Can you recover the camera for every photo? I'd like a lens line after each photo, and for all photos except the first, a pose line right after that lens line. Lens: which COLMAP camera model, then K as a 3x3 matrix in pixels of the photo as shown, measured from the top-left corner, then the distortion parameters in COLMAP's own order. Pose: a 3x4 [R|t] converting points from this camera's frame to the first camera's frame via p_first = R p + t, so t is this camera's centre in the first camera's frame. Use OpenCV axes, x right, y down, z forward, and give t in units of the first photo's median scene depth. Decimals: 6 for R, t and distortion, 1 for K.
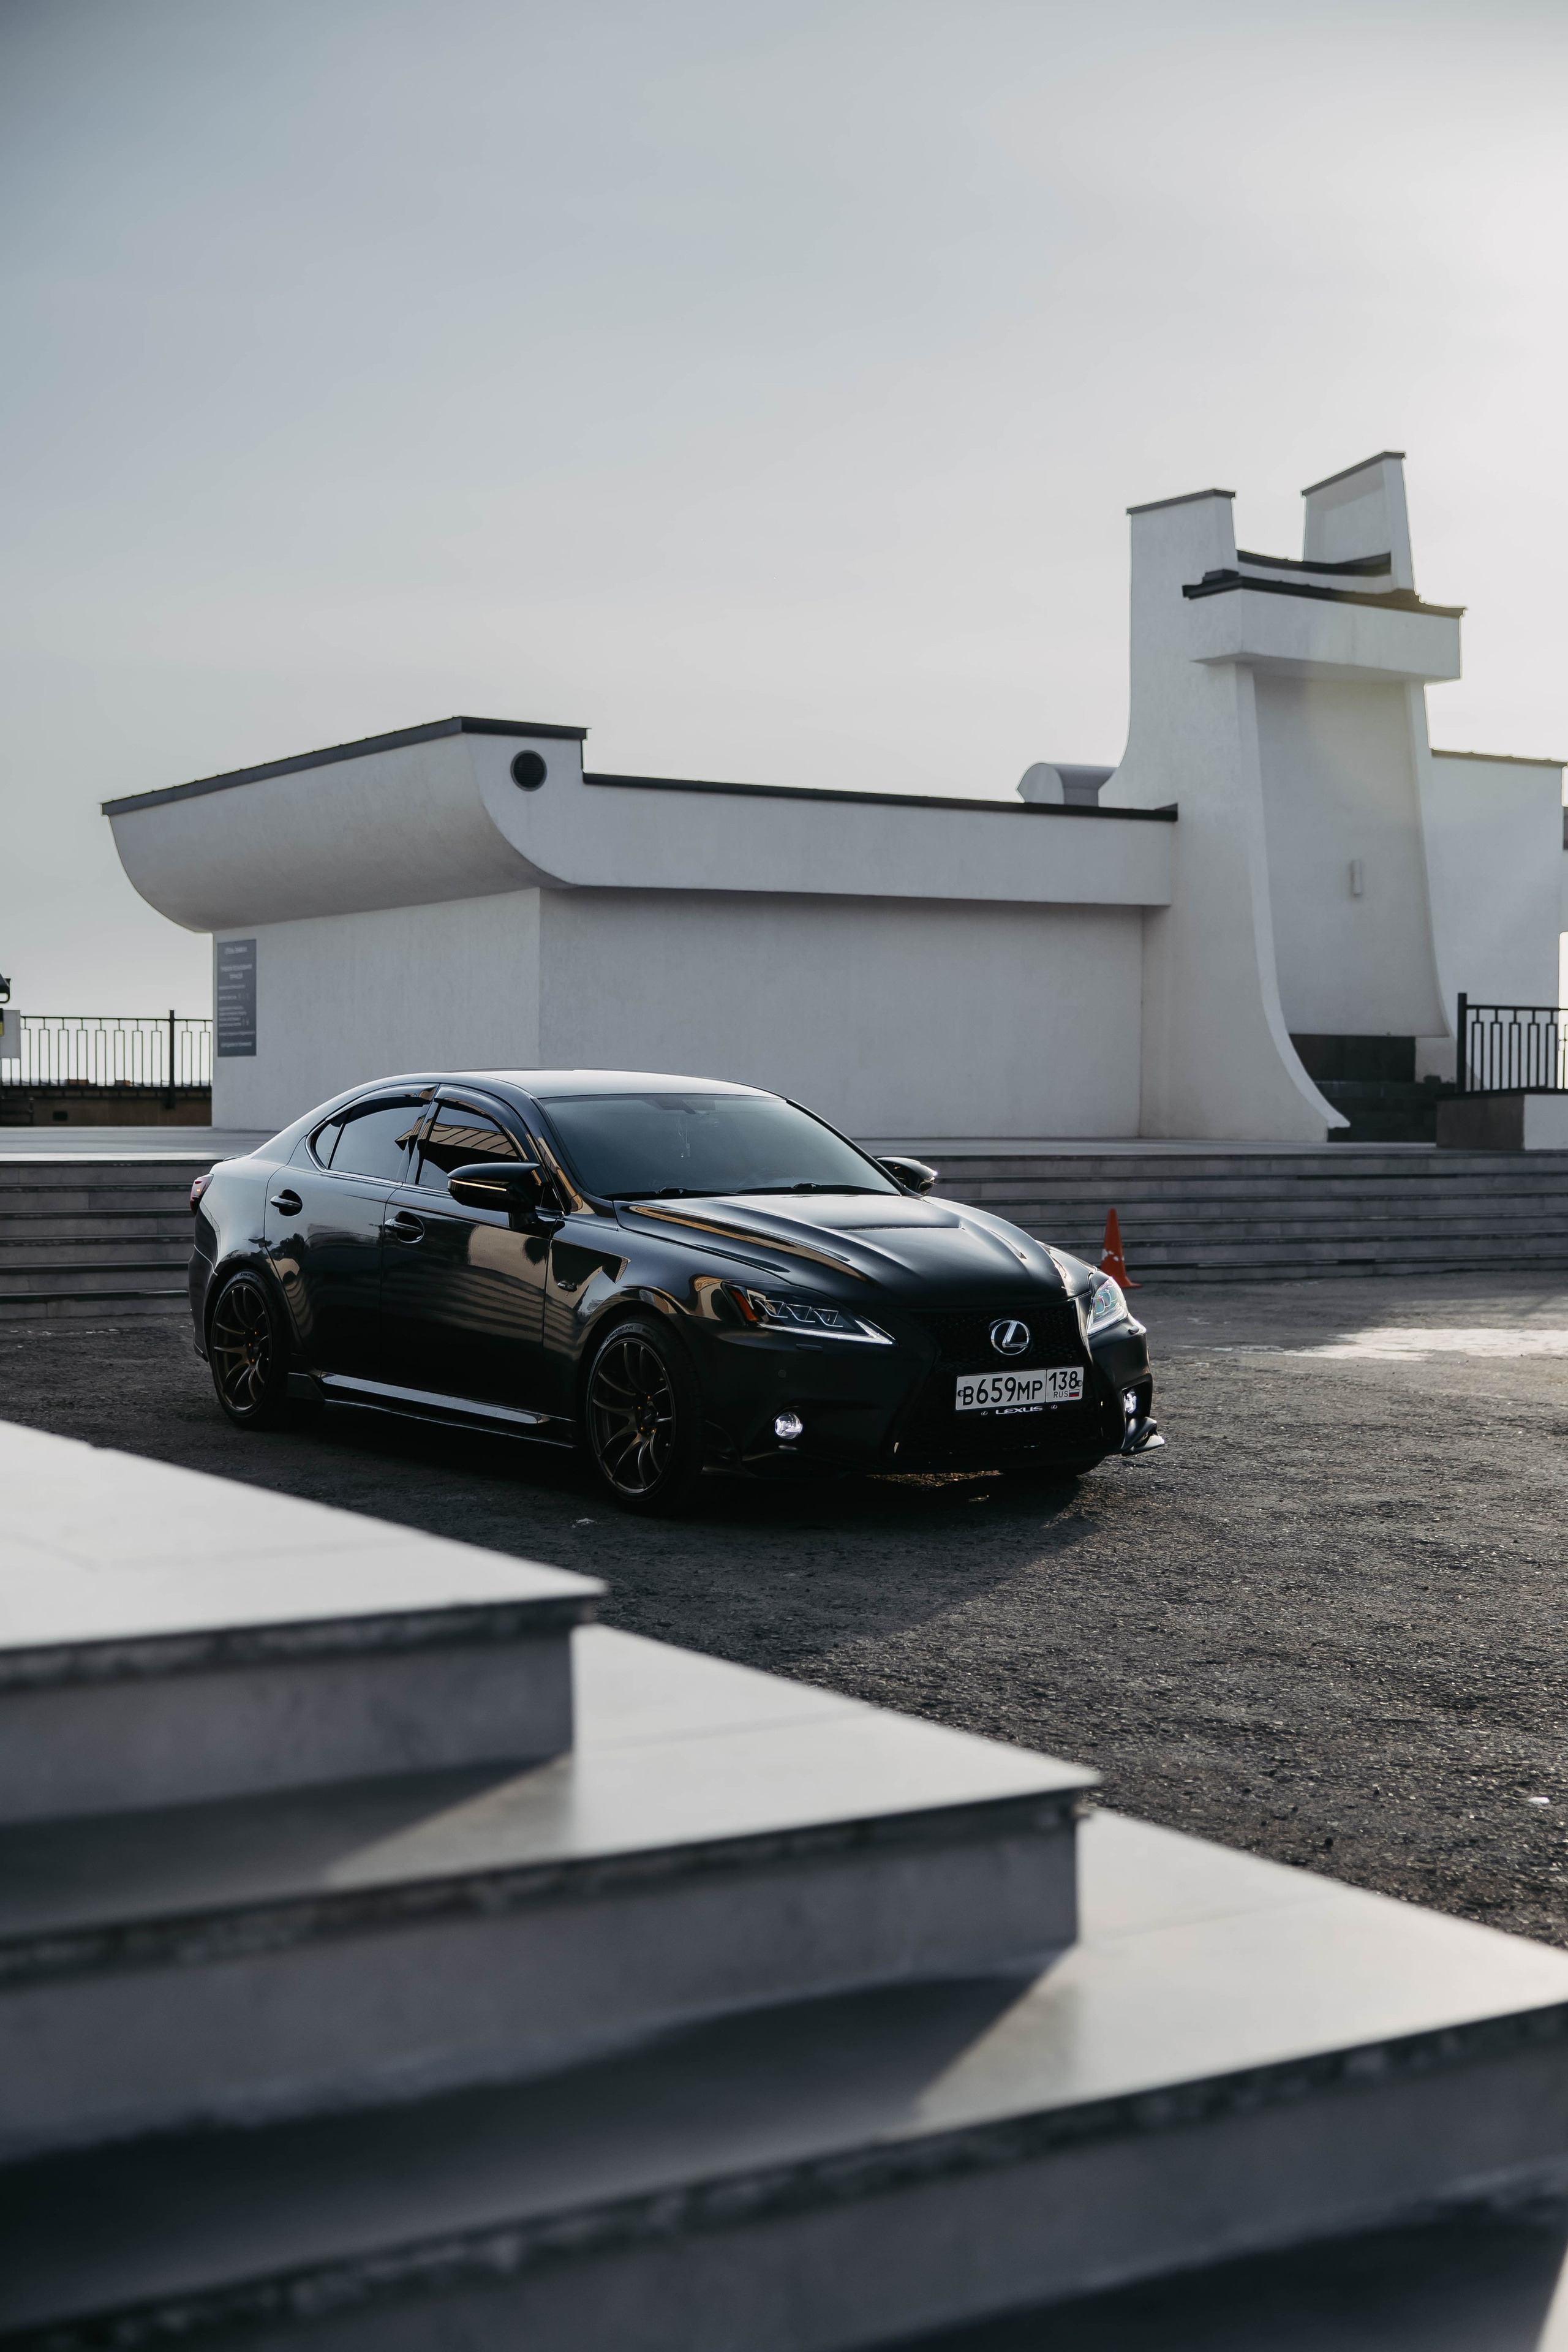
lens RADIAL K [[3200.5, 0, 820.3], [0, 3200.5, 1177.5], [0, 0, 1]] dist [0.002426, 0.000000]
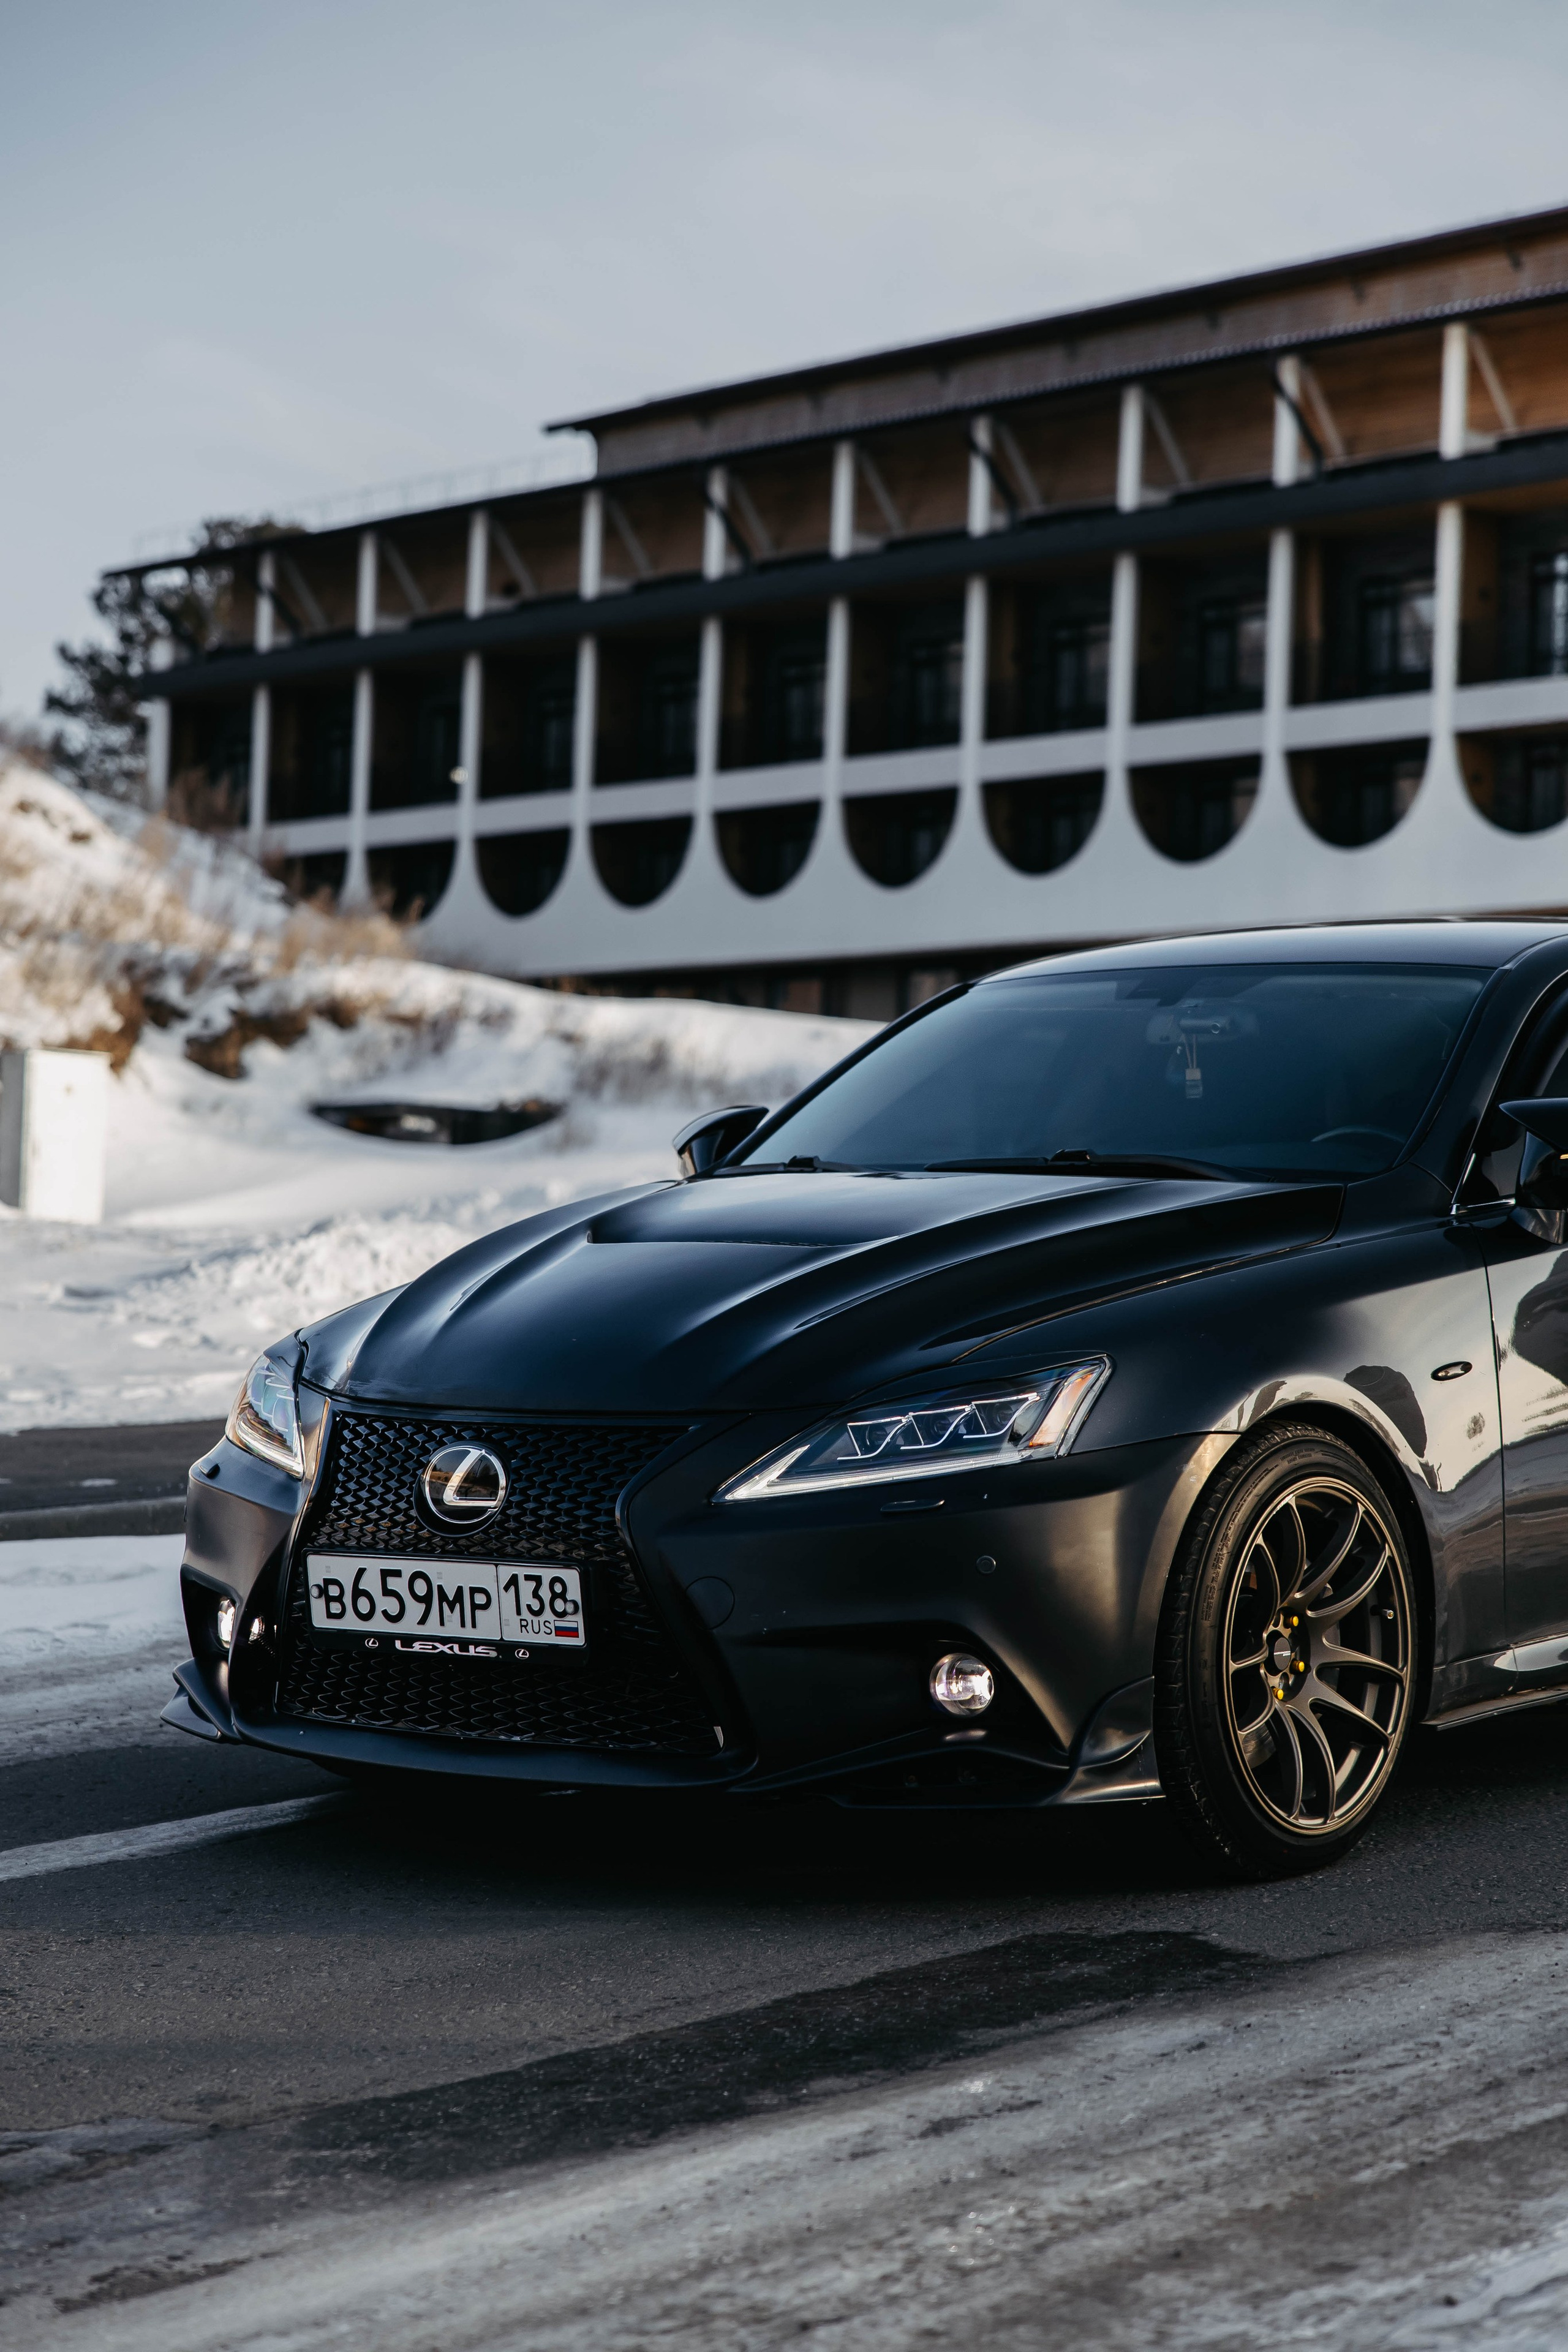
lens RADIAL K [[4524.2, 0, 765.7], [0, 4524.2, 1193.2], [0, 0, 1]] dist [0.030816, 0.000000]
pose [[0.247376, 0.006620, -0.968897, 0.608024], [-0.015225, 0.999880, 0.002945, 0.006669], [0.968800, 0.014023, 0.247447, 0.797322]]
